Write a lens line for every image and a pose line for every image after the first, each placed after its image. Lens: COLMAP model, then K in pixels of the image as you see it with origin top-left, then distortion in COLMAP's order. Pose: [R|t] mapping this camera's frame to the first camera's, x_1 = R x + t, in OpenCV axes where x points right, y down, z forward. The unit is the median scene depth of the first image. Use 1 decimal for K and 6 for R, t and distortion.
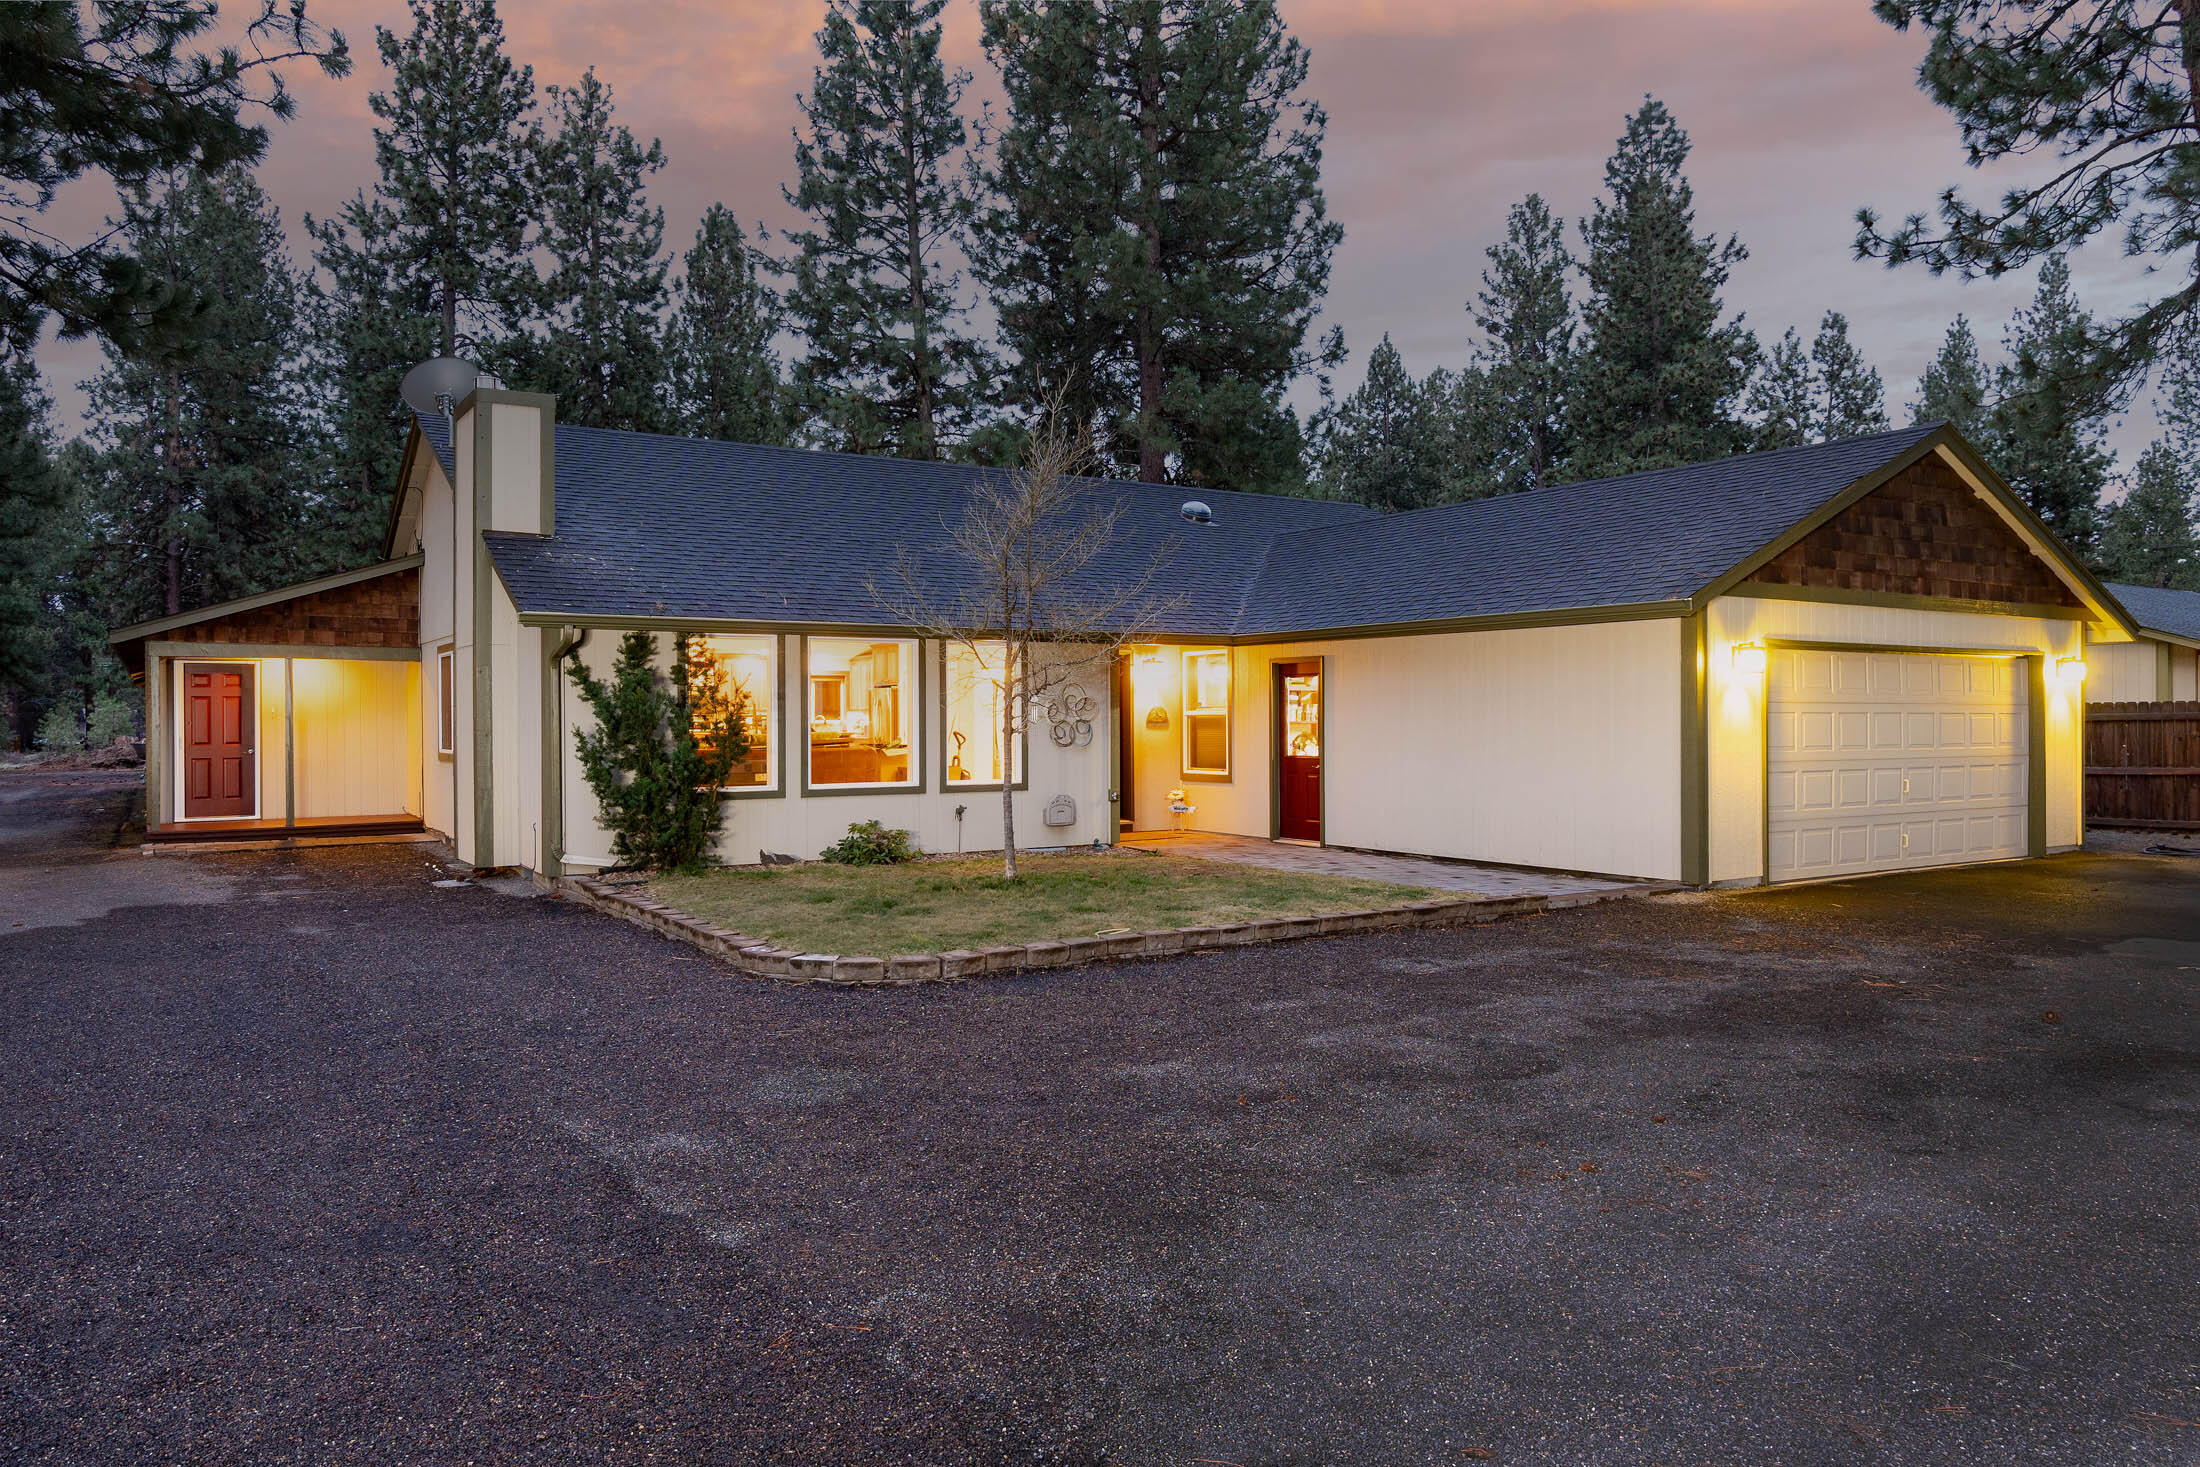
lens RADIAL K [[1519.1, 0, 1107.7], [0, 1519.1, 723.4], [0, 0, 1]] dist [-0.000857, 0.009360]
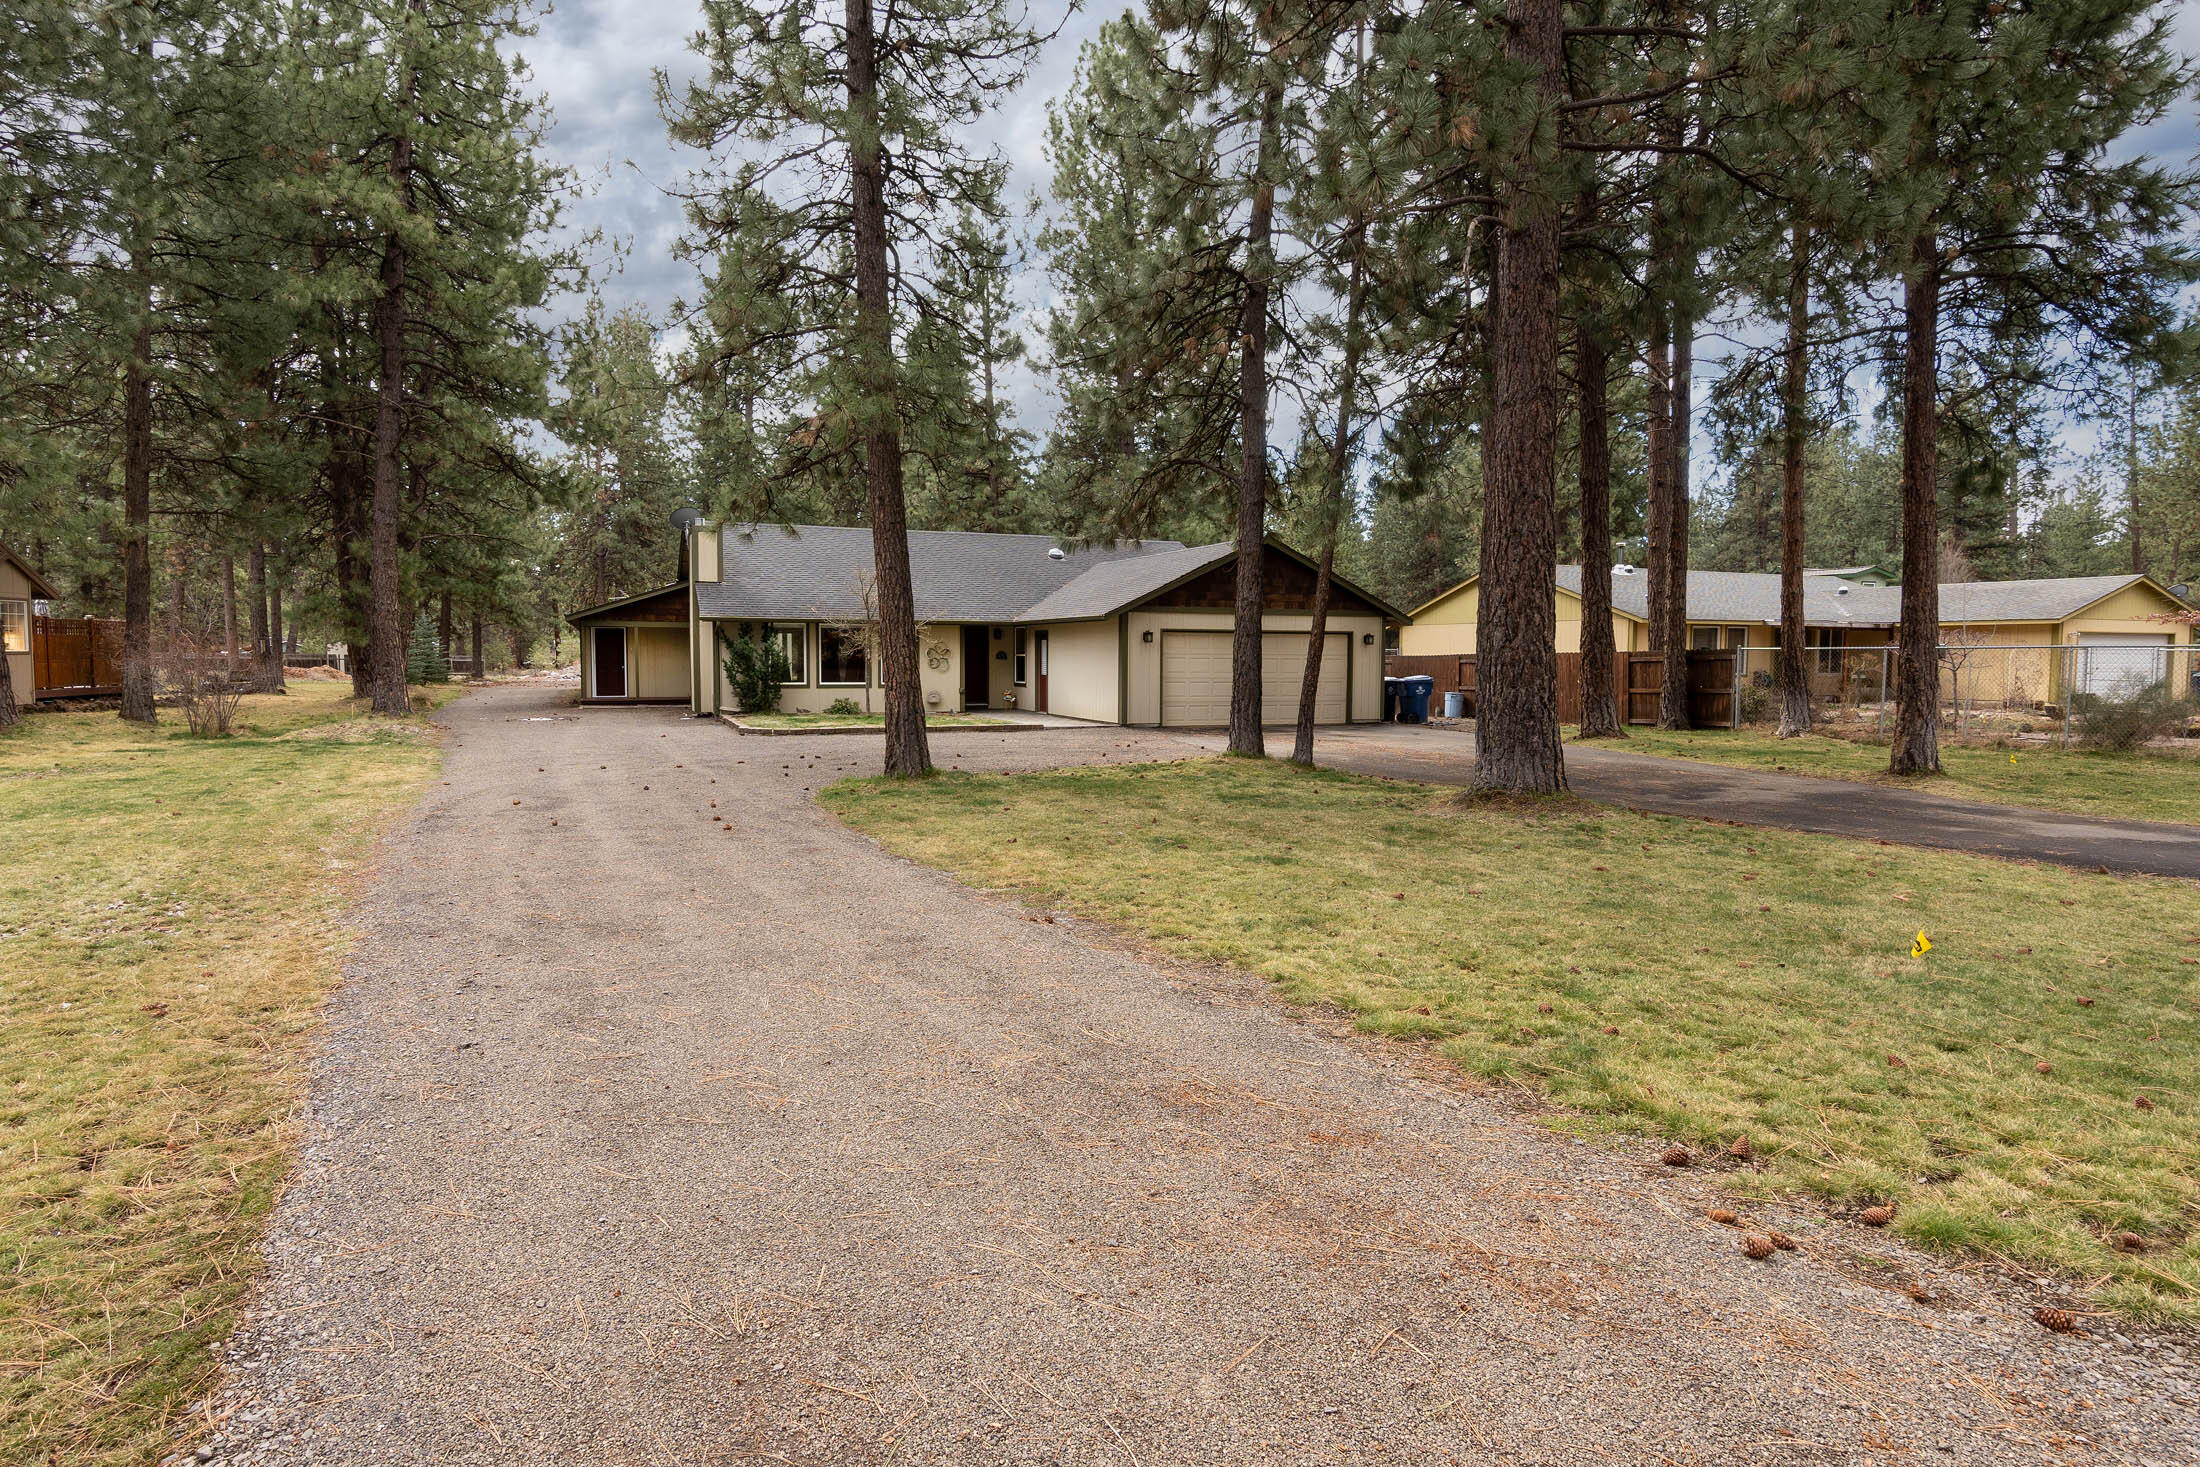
lens RADIAL K [[1252.5, 0, 1100.0], [0, 1252.5, 733.5], [0, 0, 1]] dist [0.003958, 0.001170]
pose [[0.983182, 0.021493, -0.181358, 0.246873], [-0.010324, 0.998003, 0.062311, -0.003659], [0.182335, -0.059390, 0.981441, -0.367712]]
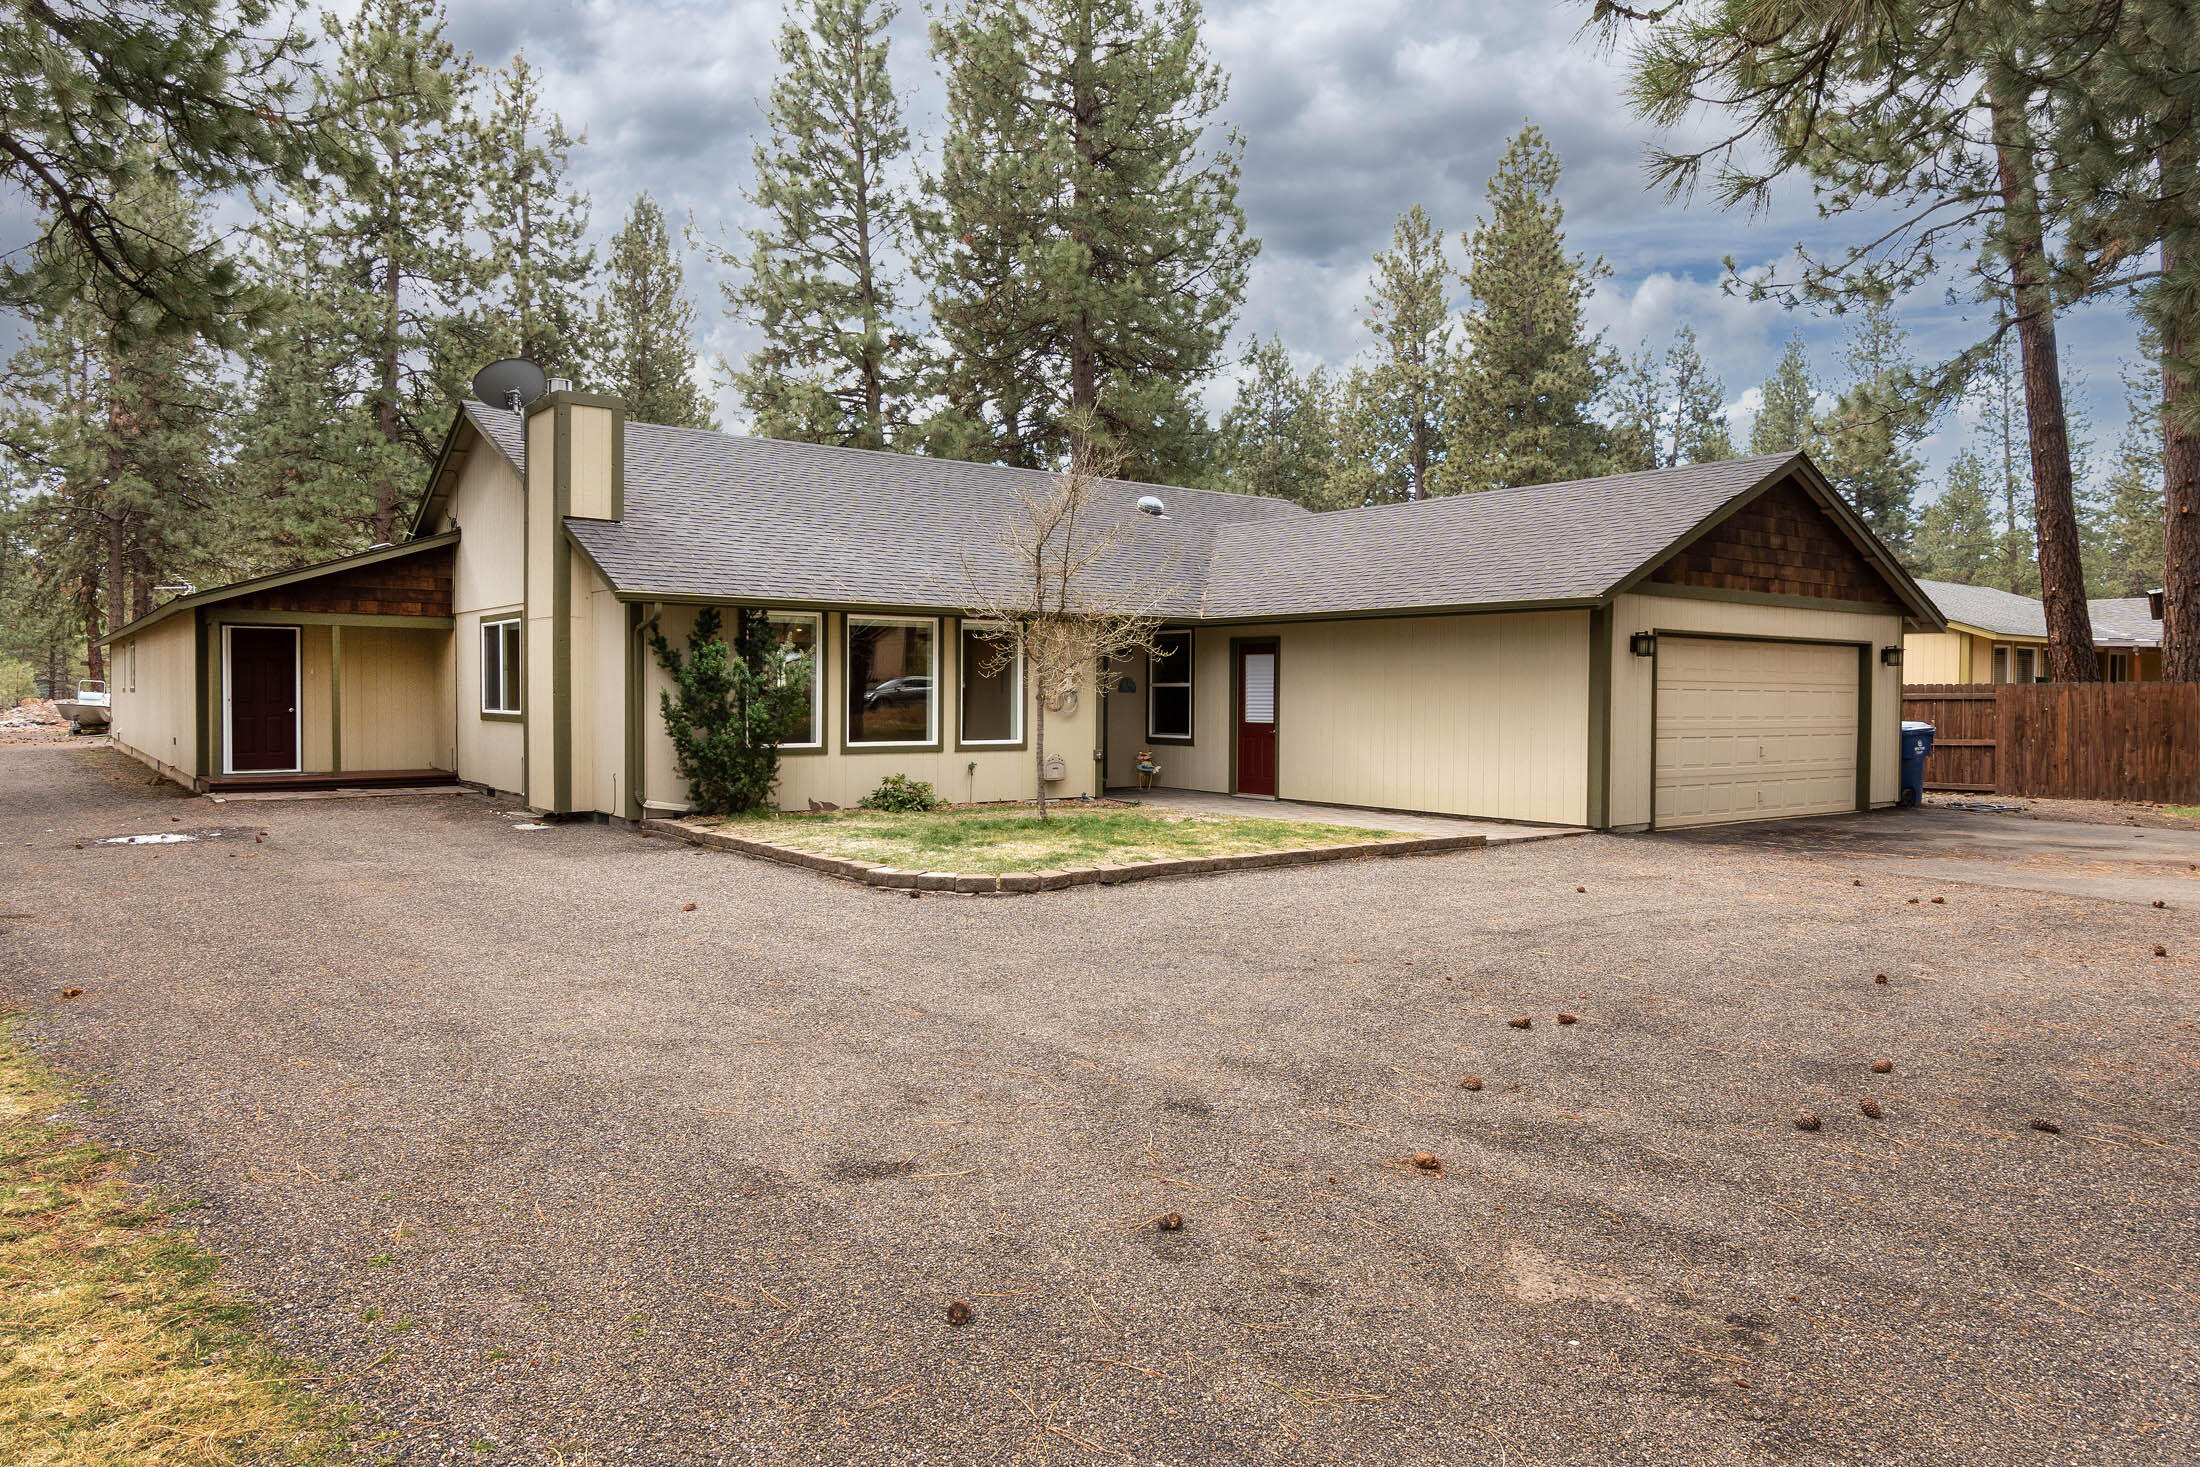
lens RADIAL K [[1471.5, 0, 1100.0], [0, 1471.5, 733.5], [0, 0, 1]] dist [0.006541, -0.001964]
pose [[0.997006, 0.008619, 0.076838, -0.035032], [-0.010562, 0.999634, 0.024917, 0.001321], [-0.076595, -0.025654, 0.996732, -0.050241]]
